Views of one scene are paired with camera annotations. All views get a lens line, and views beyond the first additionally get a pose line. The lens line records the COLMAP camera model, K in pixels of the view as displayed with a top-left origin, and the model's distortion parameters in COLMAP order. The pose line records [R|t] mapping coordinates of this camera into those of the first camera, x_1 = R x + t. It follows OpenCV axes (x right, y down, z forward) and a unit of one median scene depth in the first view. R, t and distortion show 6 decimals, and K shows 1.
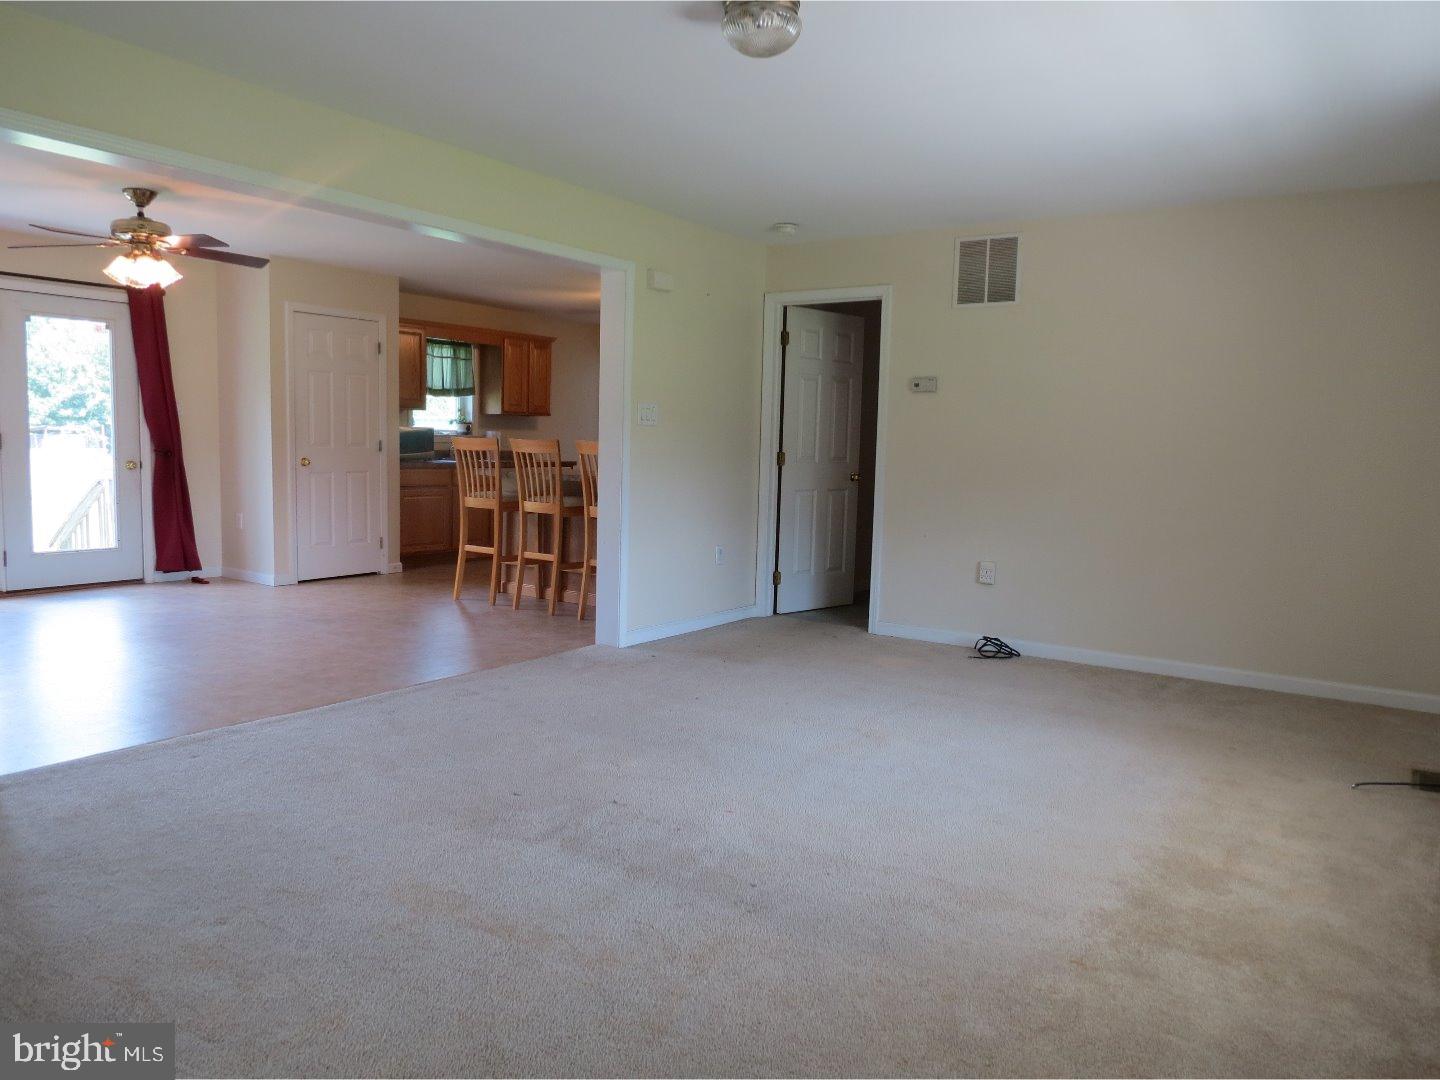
lens RADIAL K [[1038.3, 0, 721.5], [0, 1038.3, 538.4], [0, 0, 1]] dist [-0.004636, 0.010328]
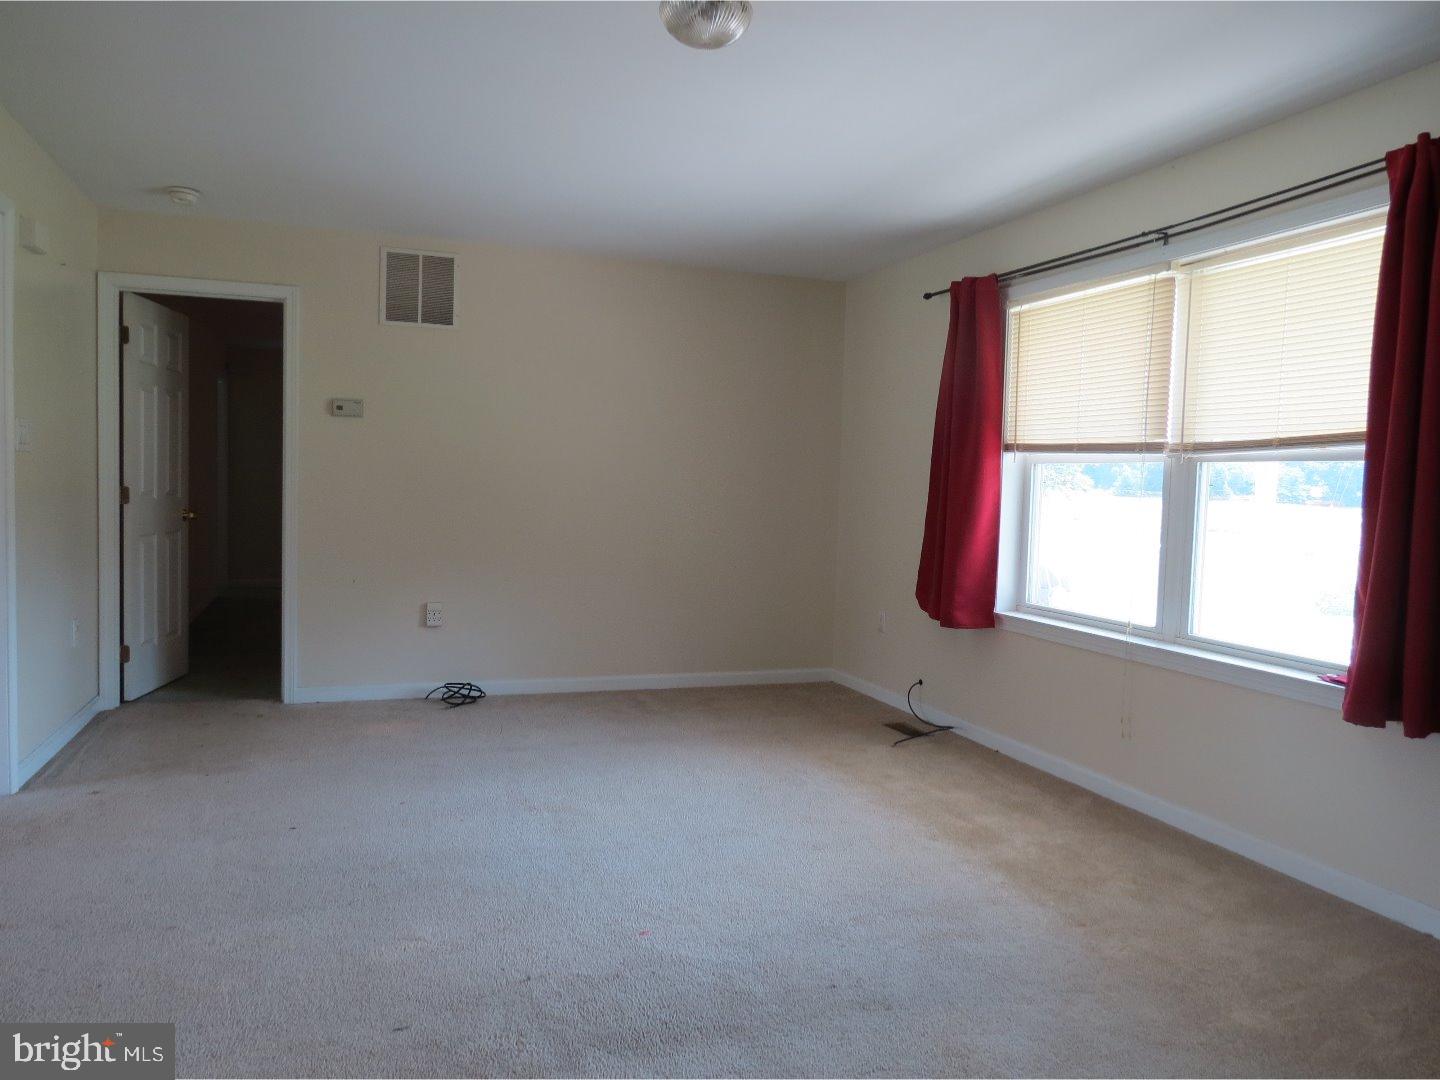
lens RADIAL K [[1038.3, 0, 720.6], [0, 1038.3, 534.4], [0, 0, 1]] dist [-0.004636, 0.010328]
pose [[0.585341, -0.051254, 0.809166, -0.343487], [0.066982, 0.997645, 0.014739, -0.035492], [-0.808016, 0.045572, 0.587396, 0.250397]]
